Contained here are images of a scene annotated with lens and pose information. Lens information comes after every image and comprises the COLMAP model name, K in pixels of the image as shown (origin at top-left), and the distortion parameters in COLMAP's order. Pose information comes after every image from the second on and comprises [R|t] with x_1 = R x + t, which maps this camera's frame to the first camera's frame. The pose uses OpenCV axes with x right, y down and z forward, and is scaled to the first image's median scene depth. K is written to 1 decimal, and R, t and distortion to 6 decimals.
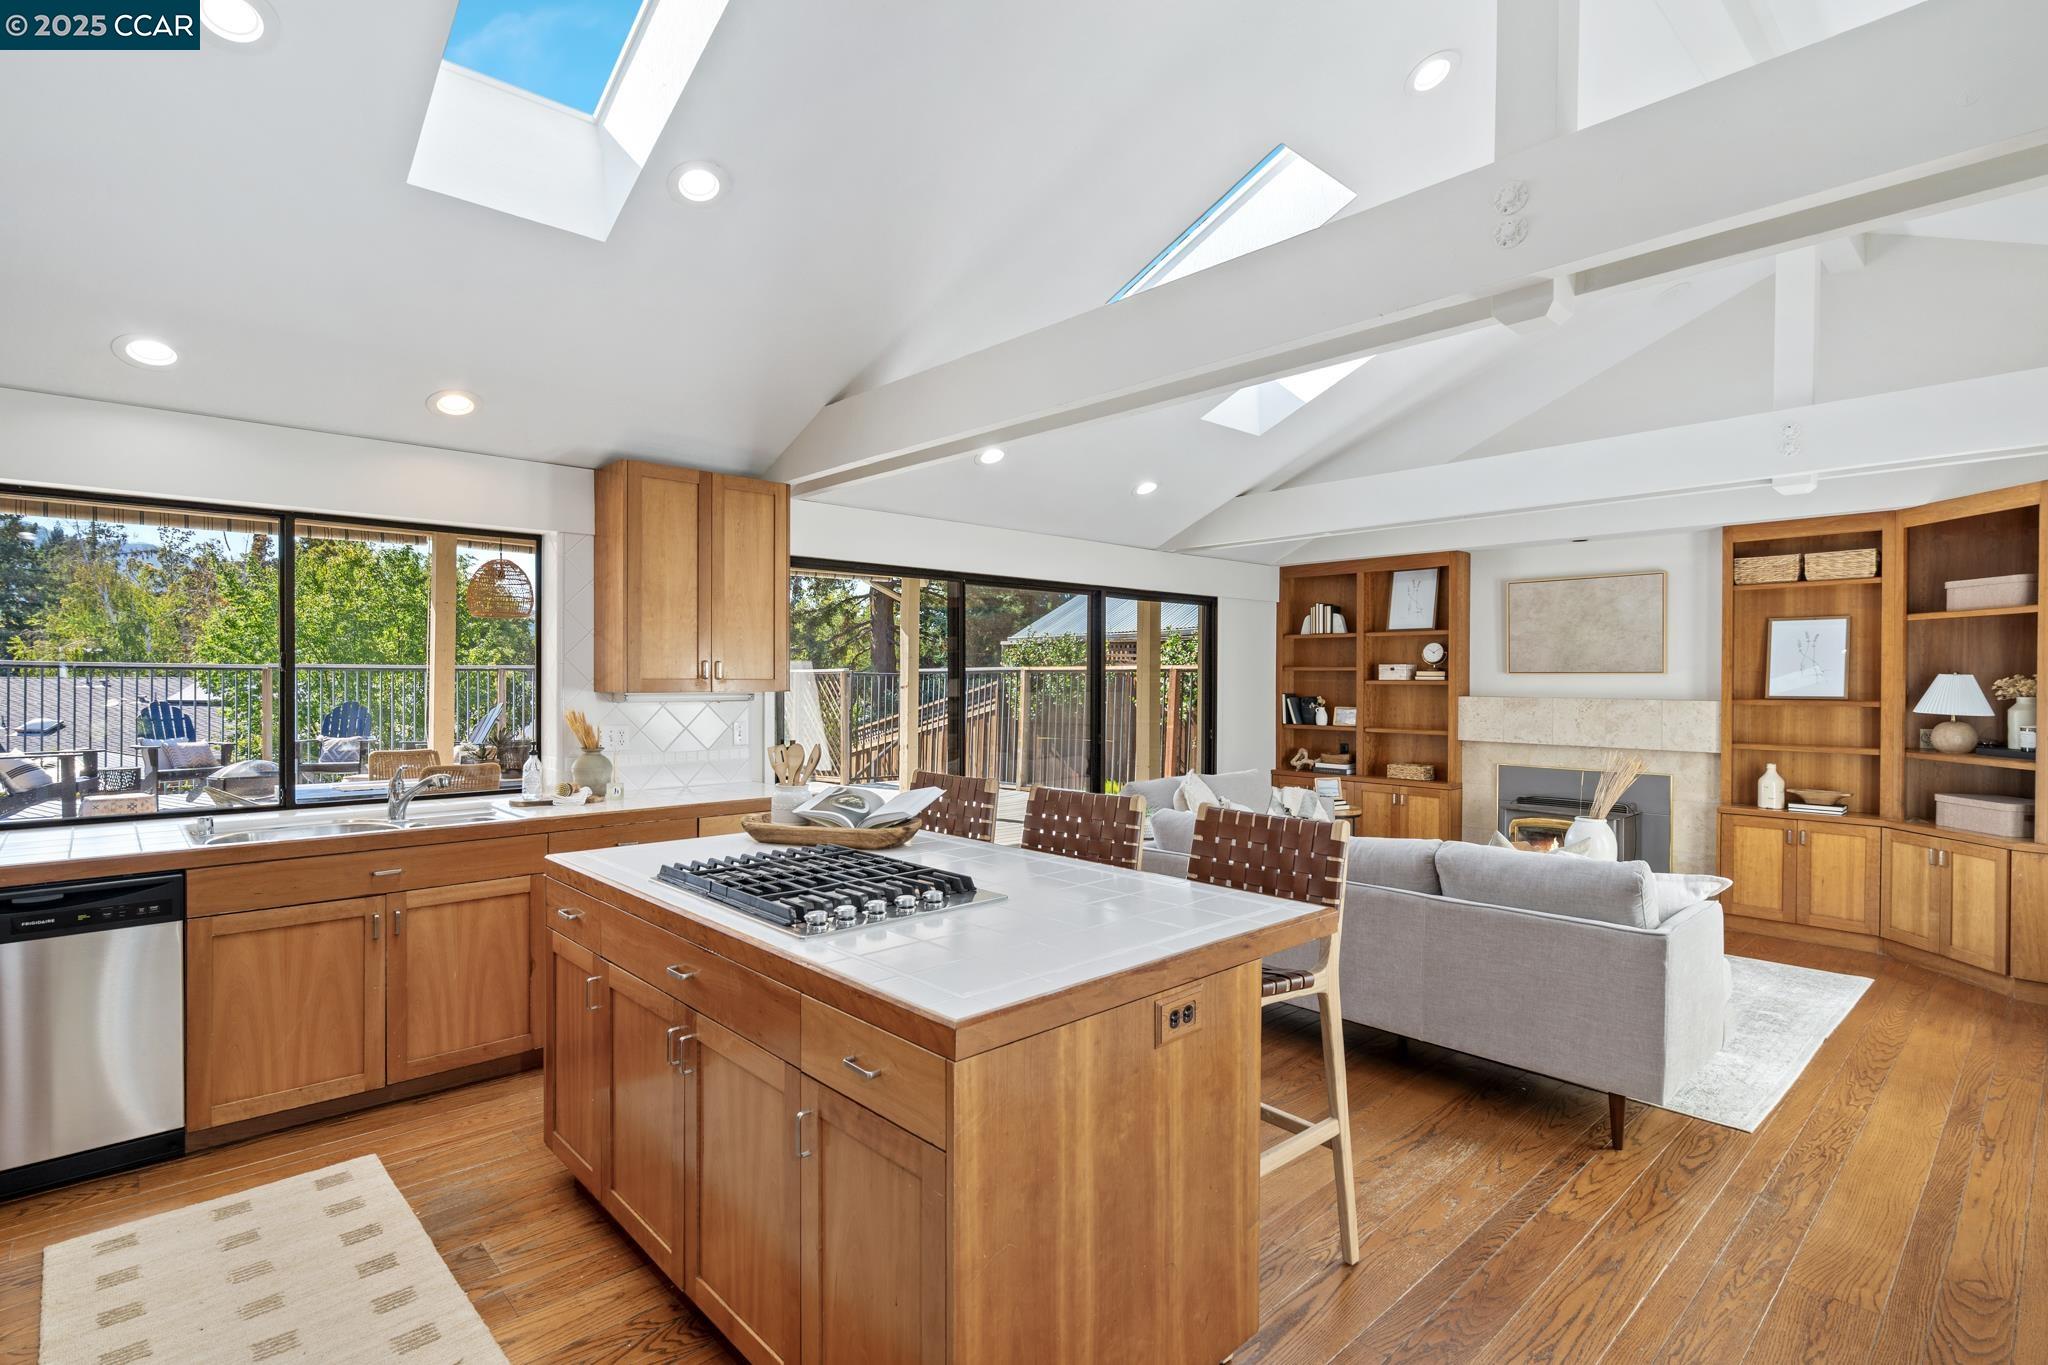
lens RADIAL K [[988.6, 0, 1026.5], [0, 988.6, 691.2], [0, 0, 1]] dist [0.003995, -0.000423]
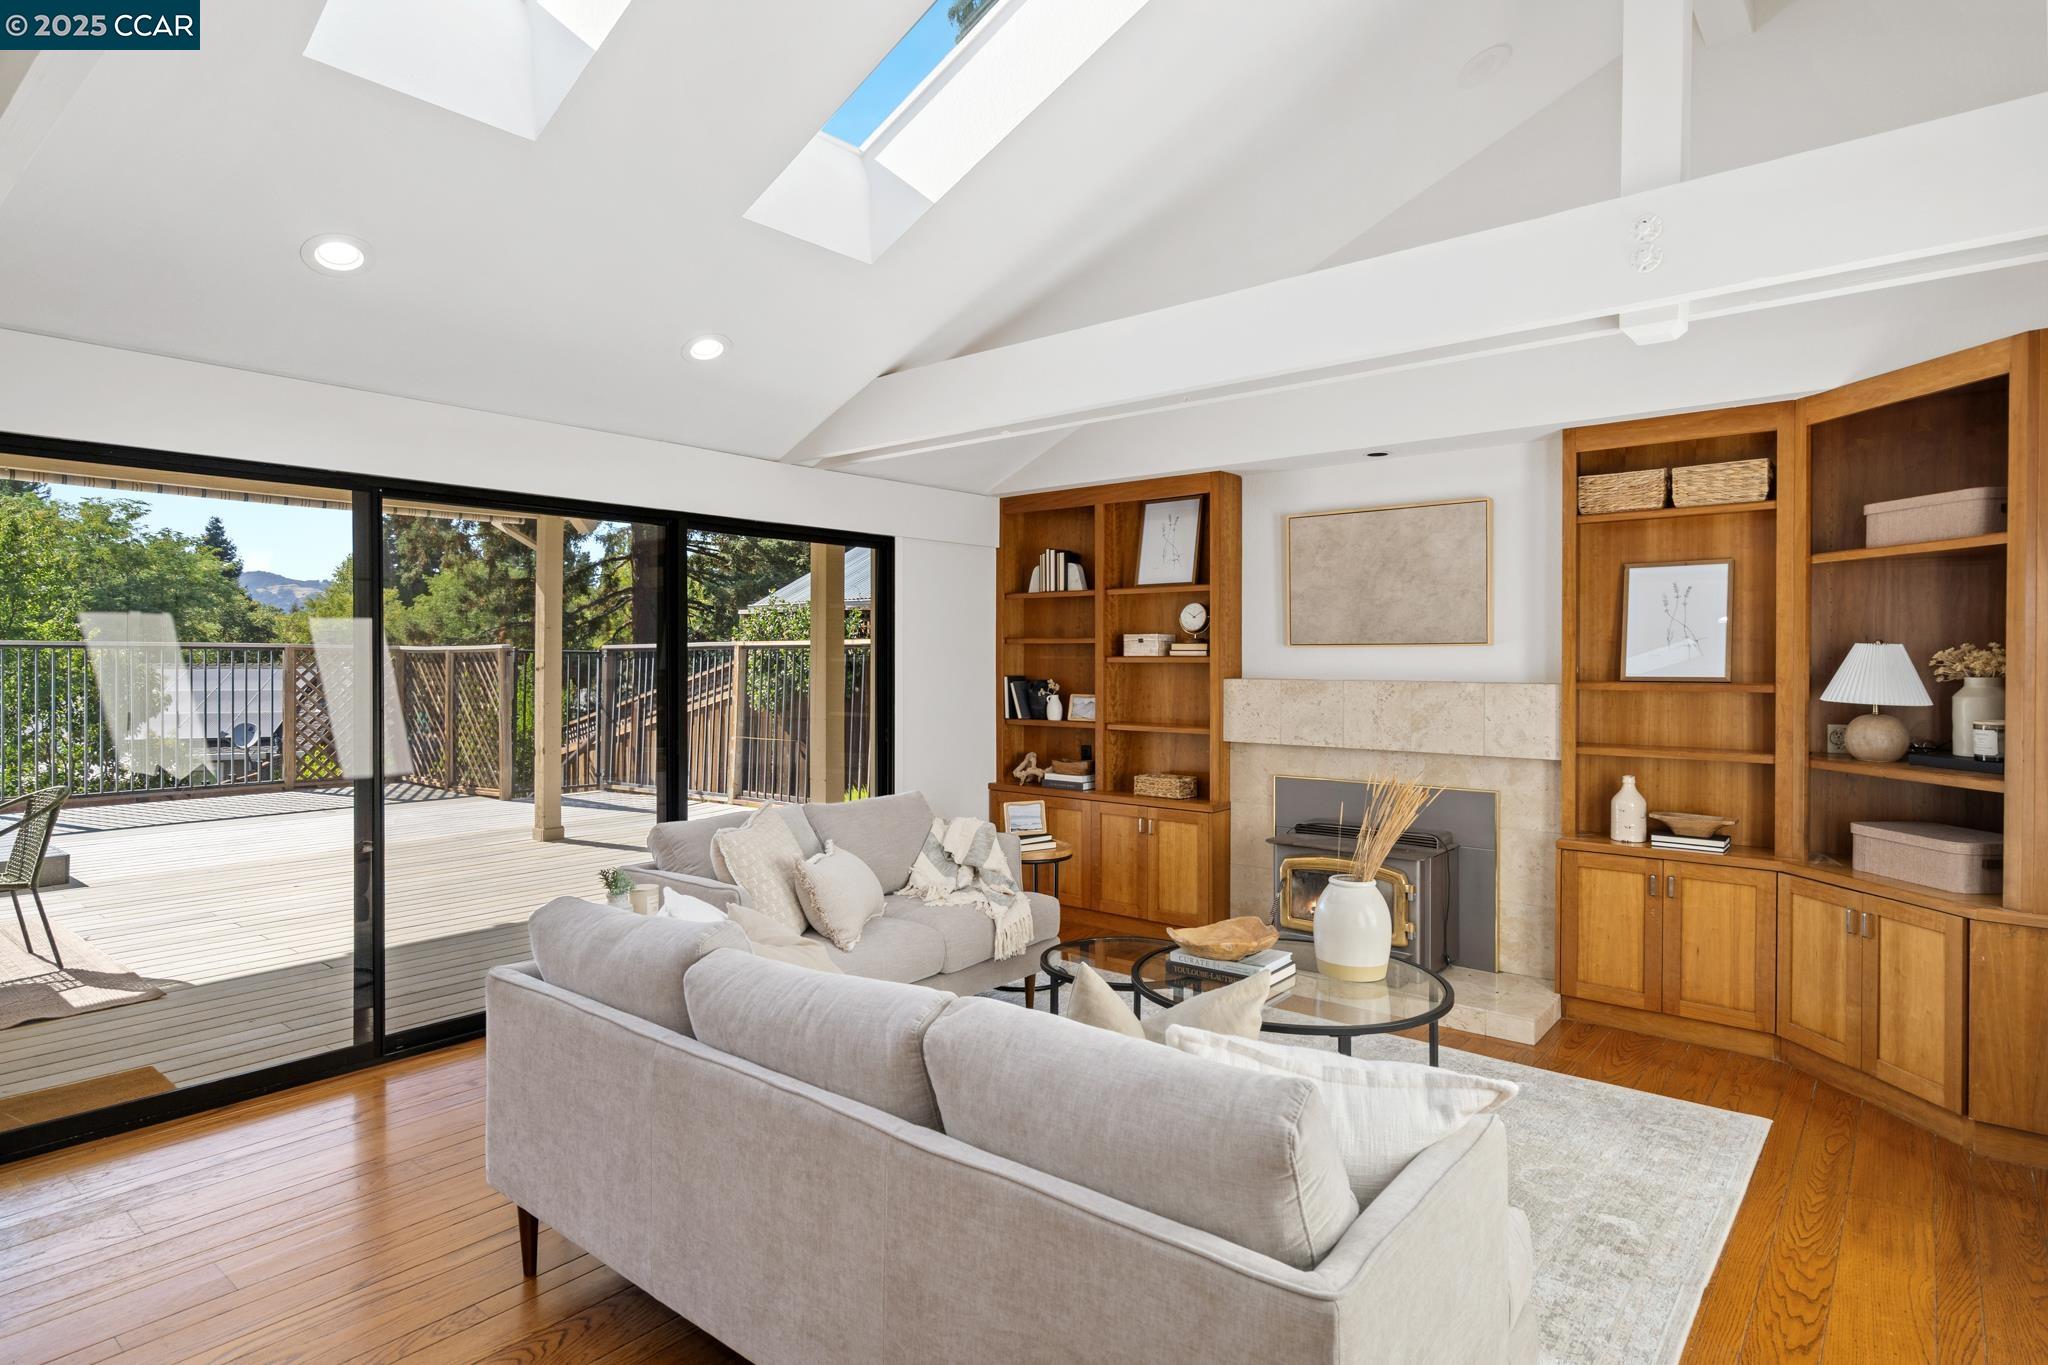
lens RADIAL K [[1098.7, 0, 1021.0], [0, 1098.7, 674.6], [0, 0, 1]] dist [0.000397, 0.002161]
pose [[0.992034, -0.005021, 0.125873, 0.243750], [0.004760, 0.999986, 0.002374, -0.000521], [-0.125884, -0.001756, 0.992043, 0.304400]]
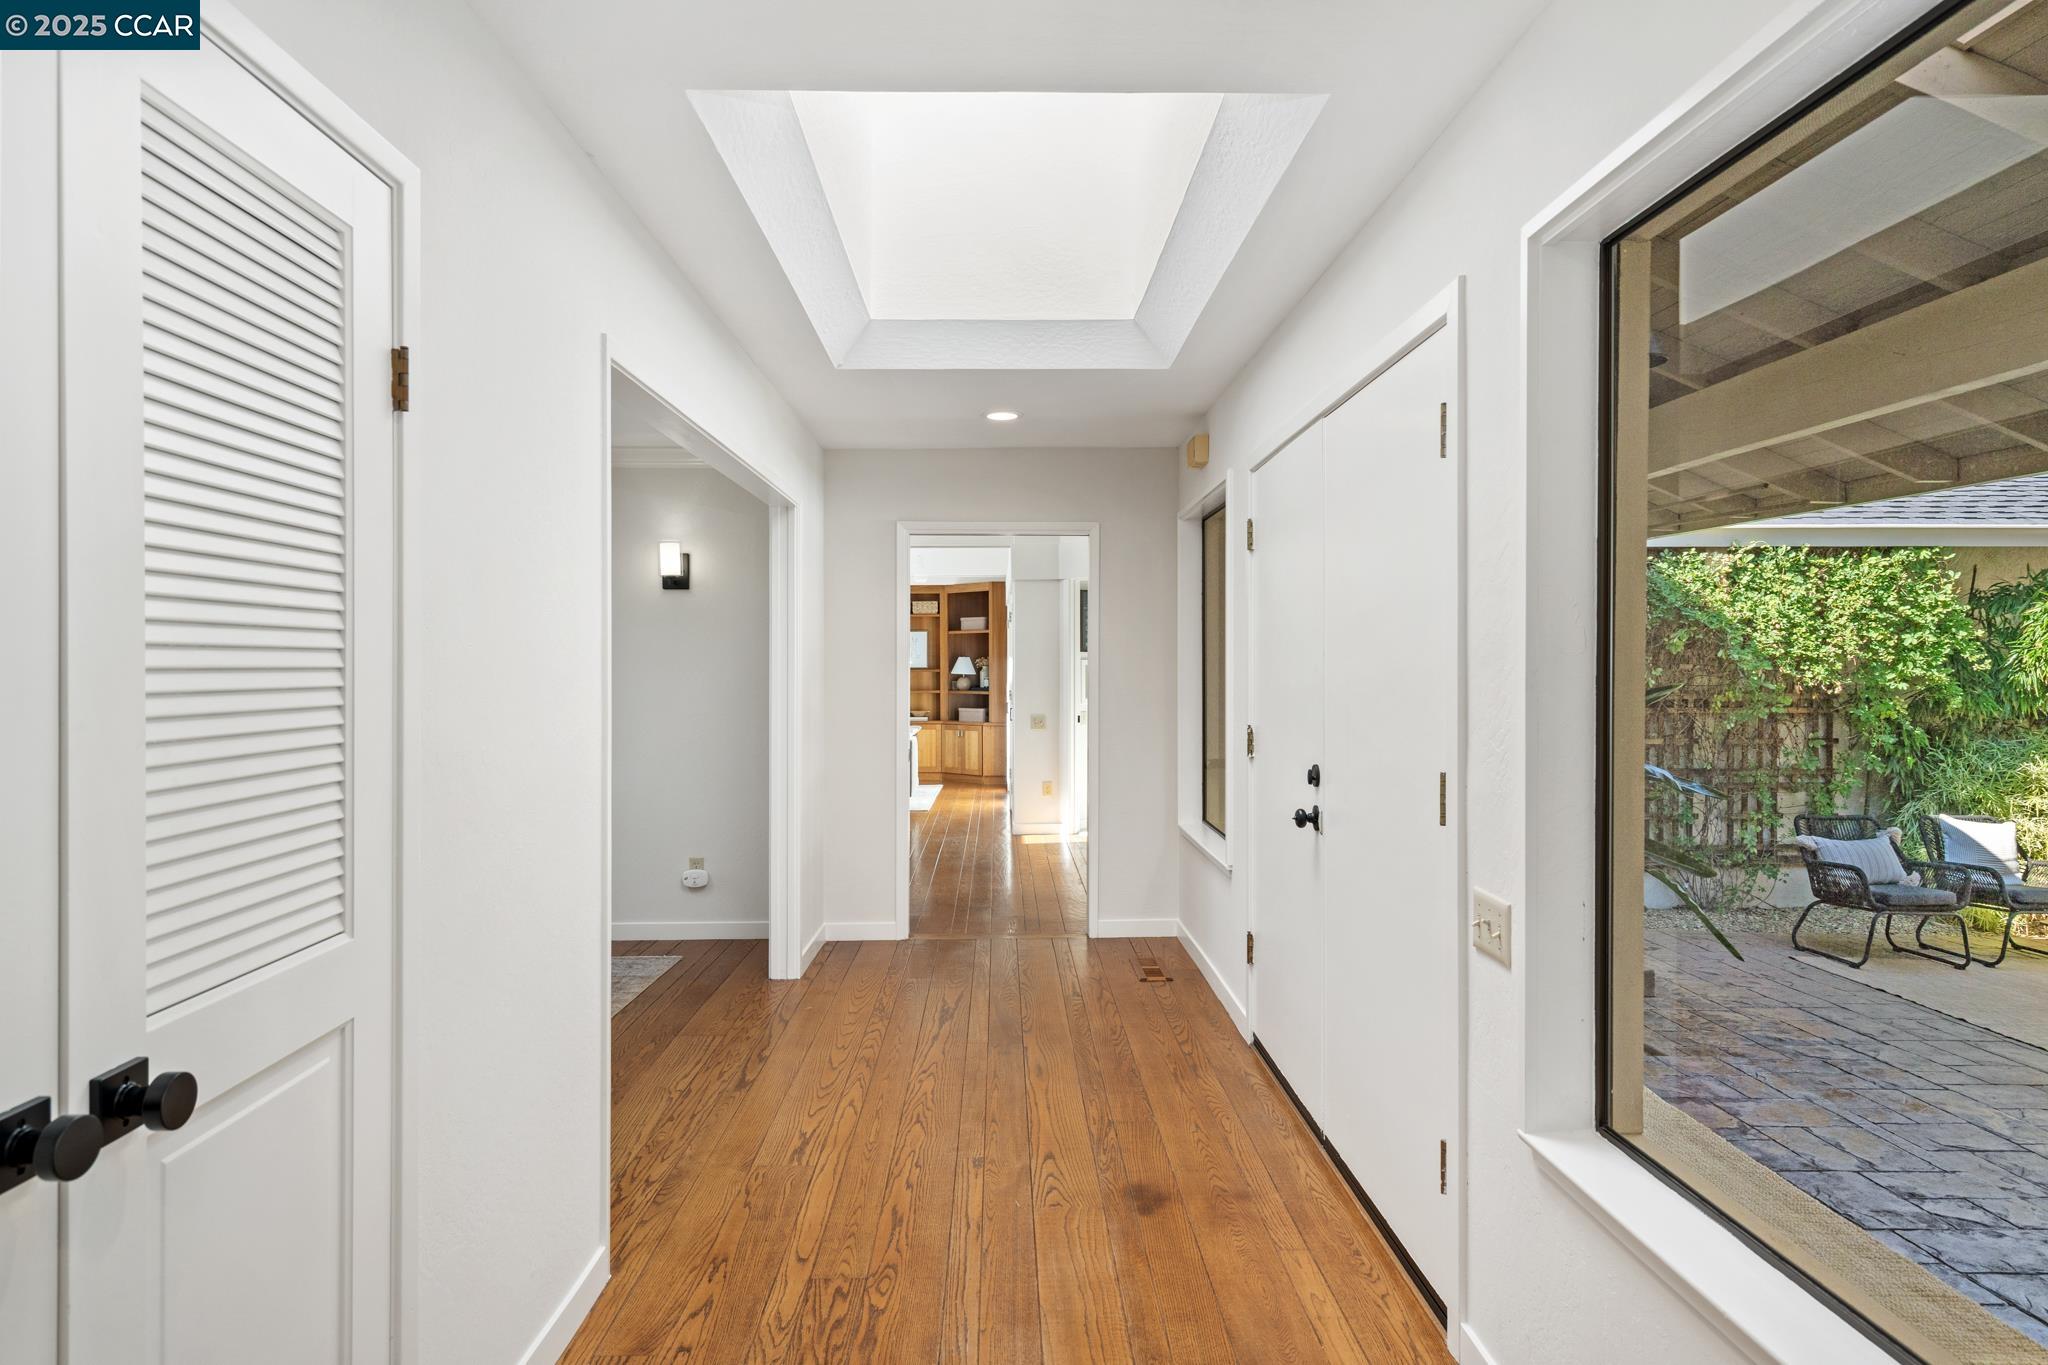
lens RADIAL K [[1189.2, 0, 1024.9], [0, 1189.2, 679.4], [0, 0, 1]] dist [0.016231, 0.002920]
pose [[0.667542, -0.010829, 0.744493, -0.974558], [0.011543, 0.999925, 0.004194, 0.023702], [-0.744482, 0.005794, 0.667617, -0.904981]]
